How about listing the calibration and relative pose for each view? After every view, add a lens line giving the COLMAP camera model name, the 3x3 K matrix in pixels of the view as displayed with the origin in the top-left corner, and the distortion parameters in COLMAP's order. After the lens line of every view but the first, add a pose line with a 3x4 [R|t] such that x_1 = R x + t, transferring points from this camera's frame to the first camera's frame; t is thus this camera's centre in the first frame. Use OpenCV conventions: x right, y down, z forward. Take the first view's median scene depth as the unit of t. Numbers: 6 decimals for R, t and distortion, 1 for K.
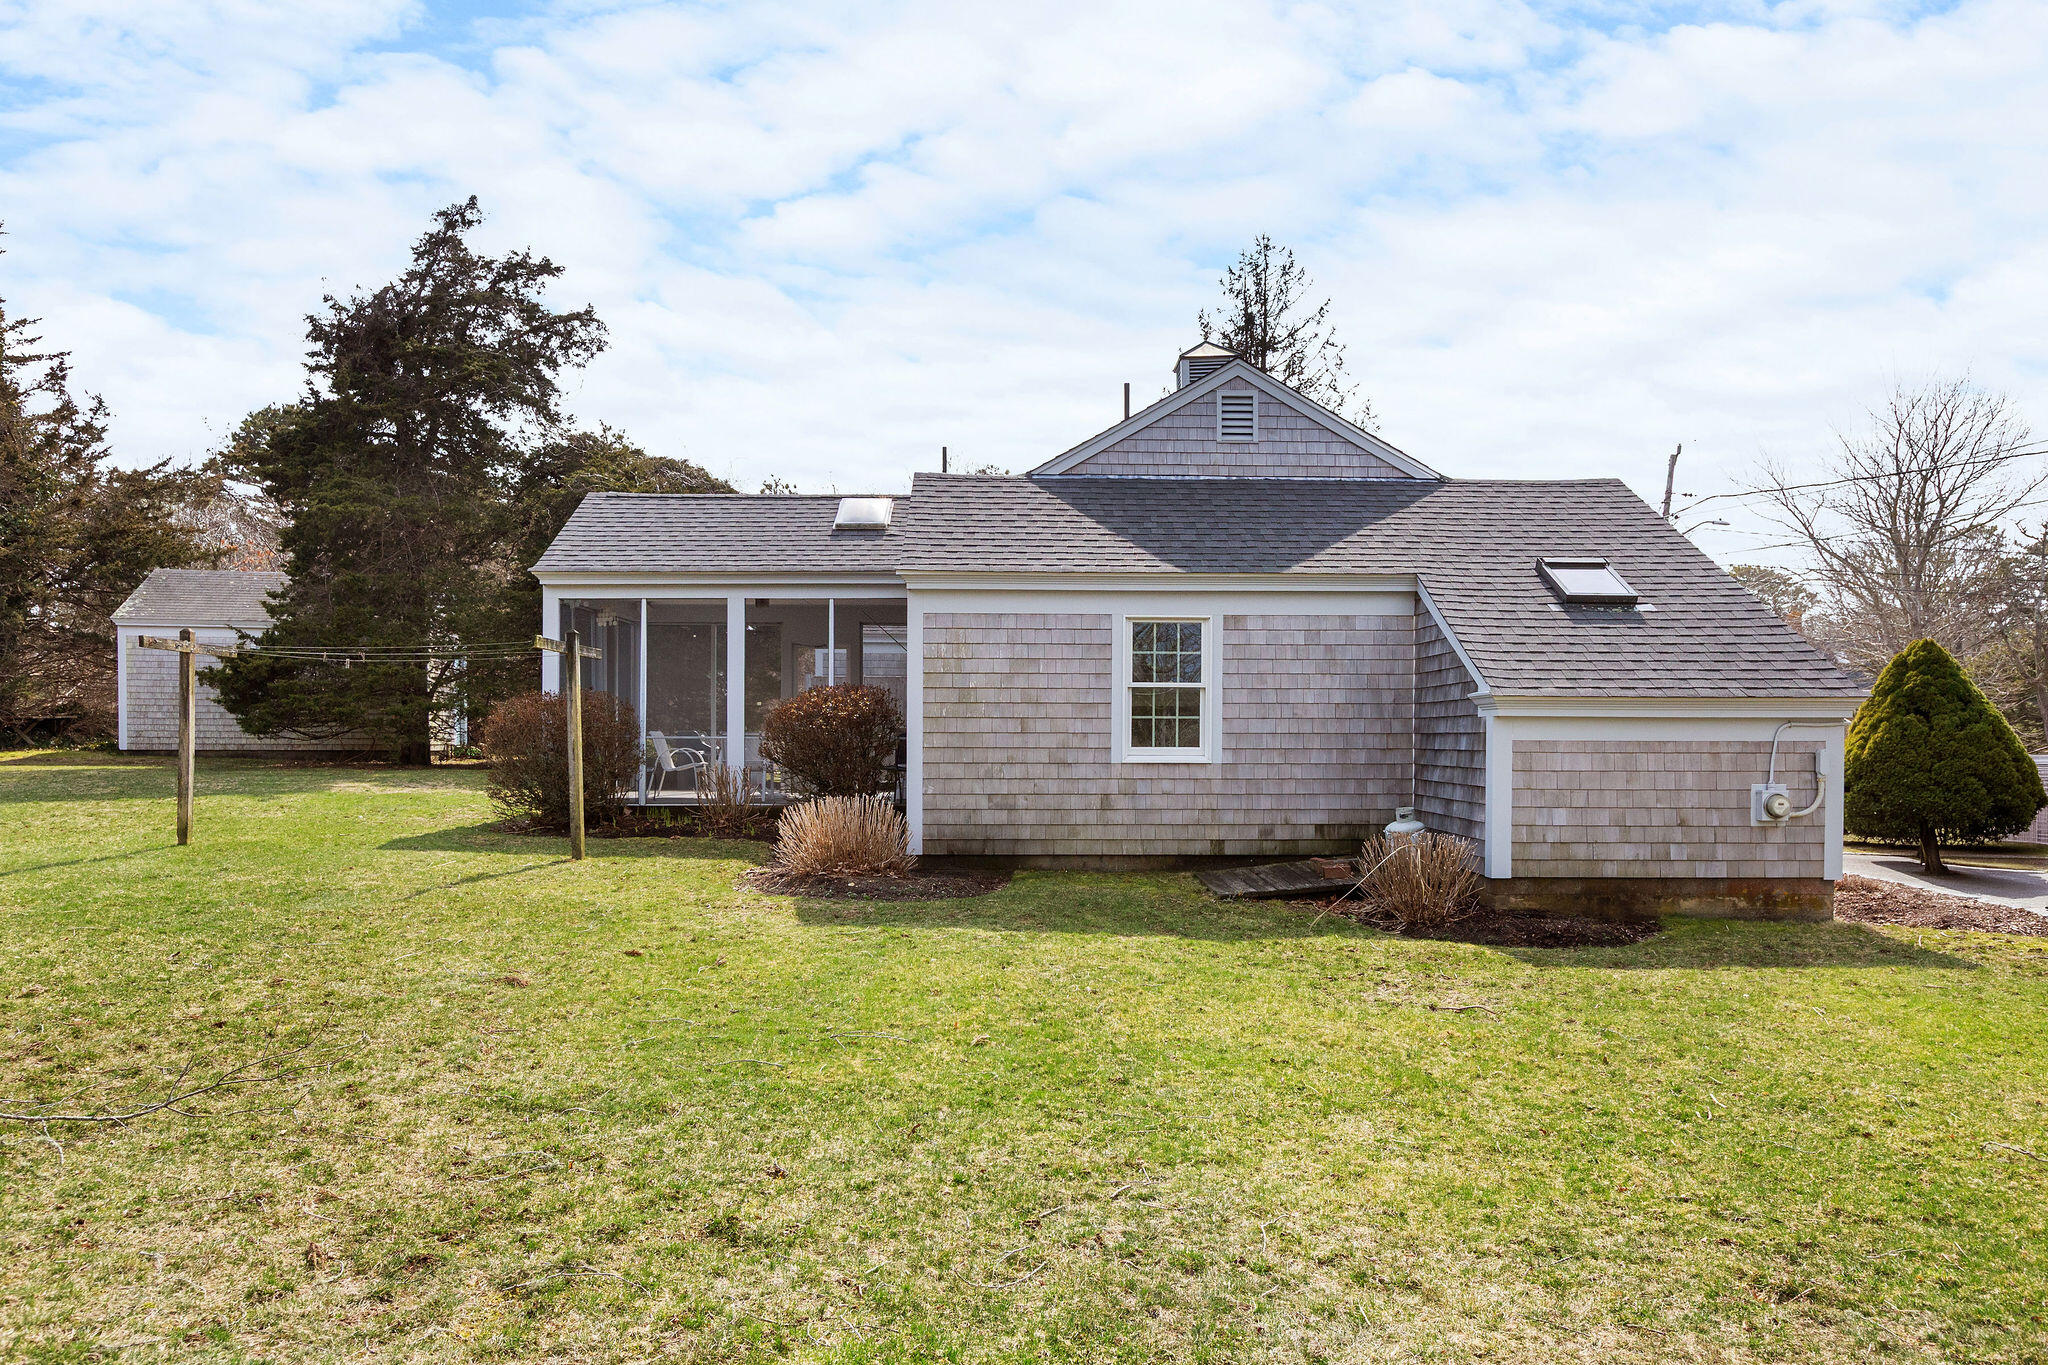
lens RADIAL K [[1327.2, 0, 1025.2], [0, 1327.2, 692.1], [0, 0, 1]] dist [-0.006984, 0.001821]
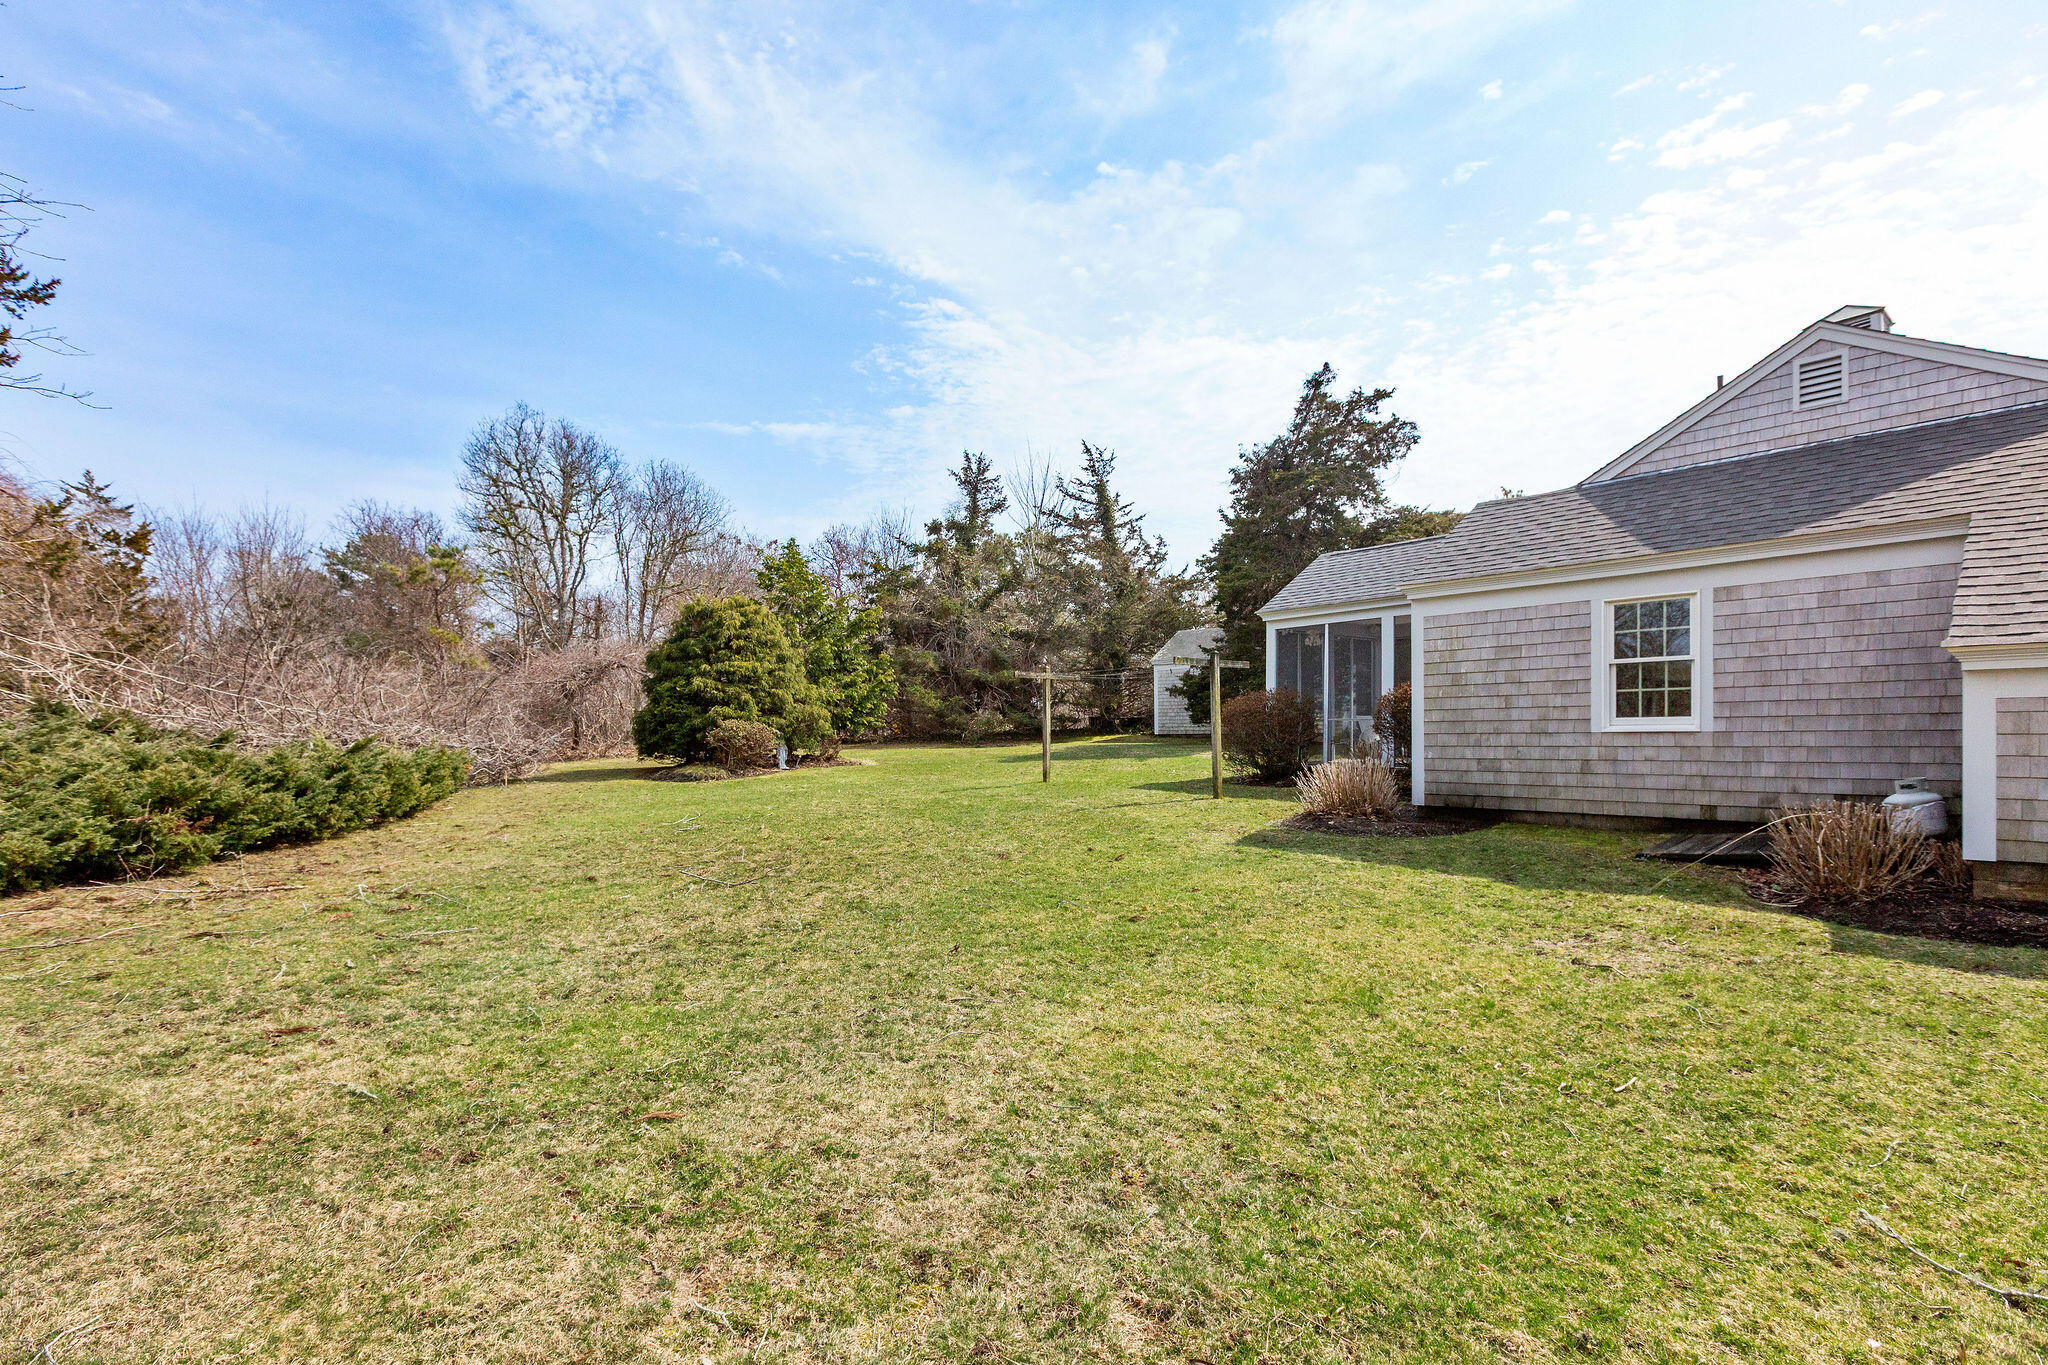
lens RADIAL K [[923.4, 0, 1027.0], [0, 923.4, 682.5], [0, 0, 1]] dist [0.007385, -0.002803]
pose [[0.658934, -0.052497, -0.750367, 0.337472], [0.043453, 0.998552, -0.031702, 0.015163], [0.750945, -0.011716, 0.660261, 0.121949]]
